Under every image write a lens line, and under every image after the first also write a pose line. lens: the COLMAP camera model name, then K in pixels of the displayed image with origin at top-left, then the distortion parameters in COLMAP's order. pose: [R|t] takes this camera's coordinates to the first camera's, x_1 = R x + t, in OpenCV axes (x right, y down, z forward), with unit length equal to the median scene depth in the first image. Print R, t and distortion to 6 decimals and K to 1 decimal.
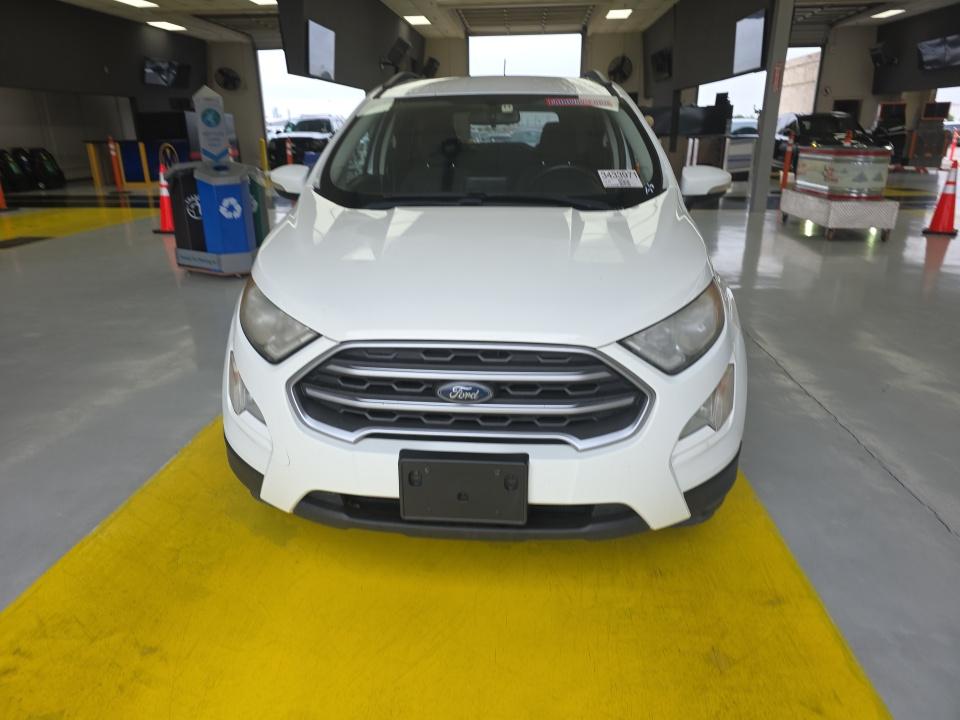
lens RADIAL K [[645.9, 0, 471.0], [0, 645.9, 359.2], [0, 0, 1]] dist [0.017173, -0.008148]
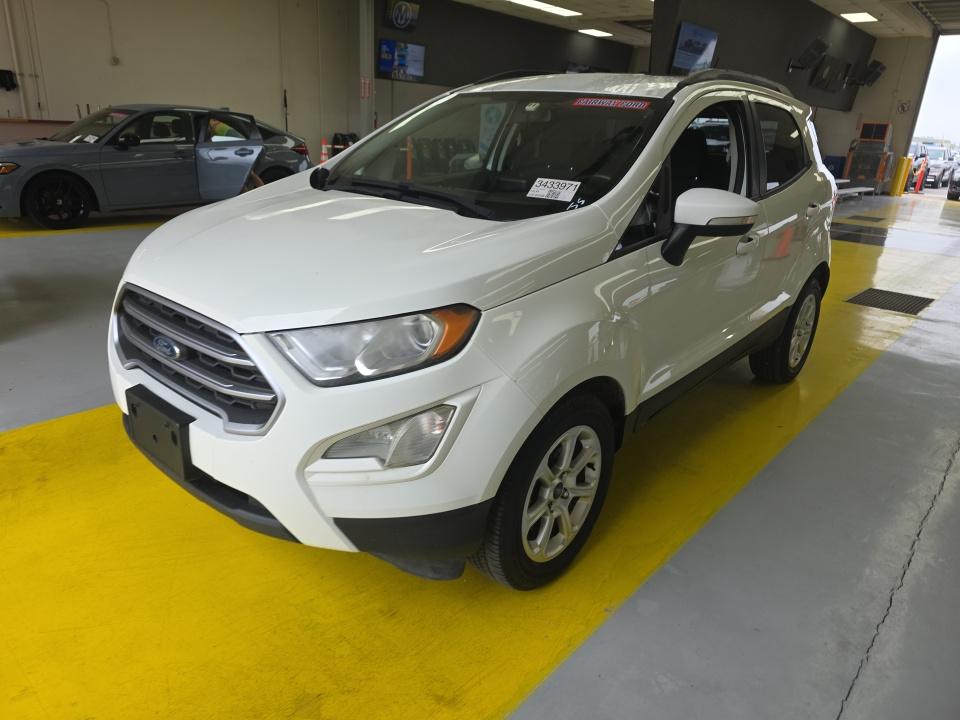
lens RADIAL K [[645.9, 0, 470.5], [0, 645.9, 358.1], [0, 0, 1]] dist [0.017173, -0.008148]
pose [[0.802664, 0.249824, -0.541588, 0.448501], [-0.254059, 0.964760, 0.068494, -0.061092], [0.539614, 0.082618, 0.837849, 0.153432]]
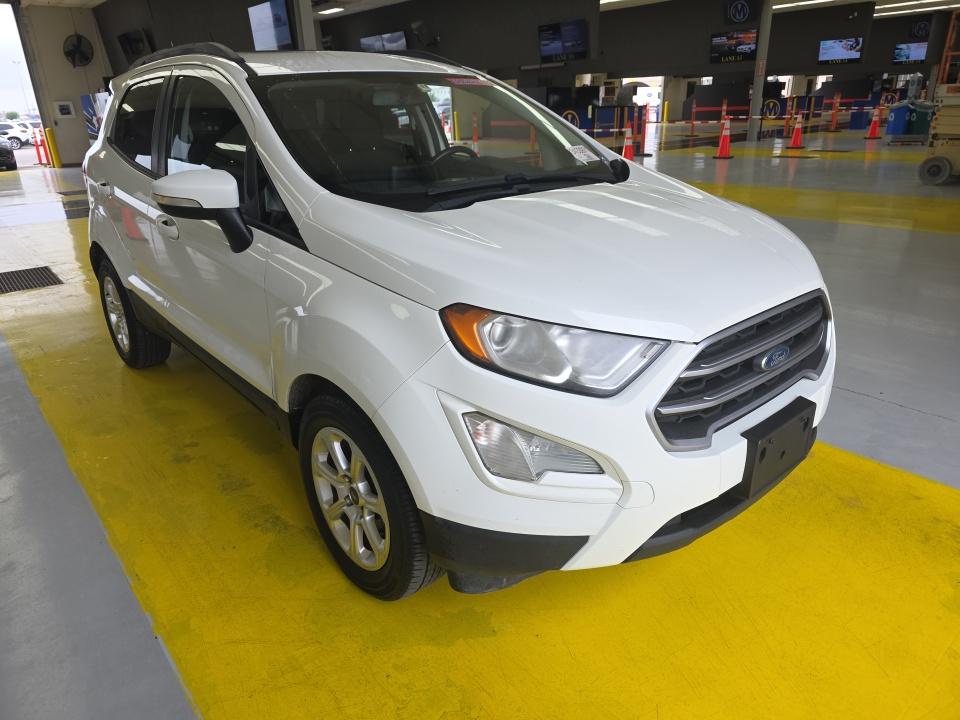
lens RADIAL K [[645.9, 0, 477.5], [0, 645.9, 360.5], [0, 0, 1]] dist [0.017173, -0.008148]
pose [[0.695595, -0.276488, 0.663100, -0.461315], [0.264607, 0.956693, 0.121331, -0.086776], [-0.667930, 0.091063, 0.738632, 0.242653]]
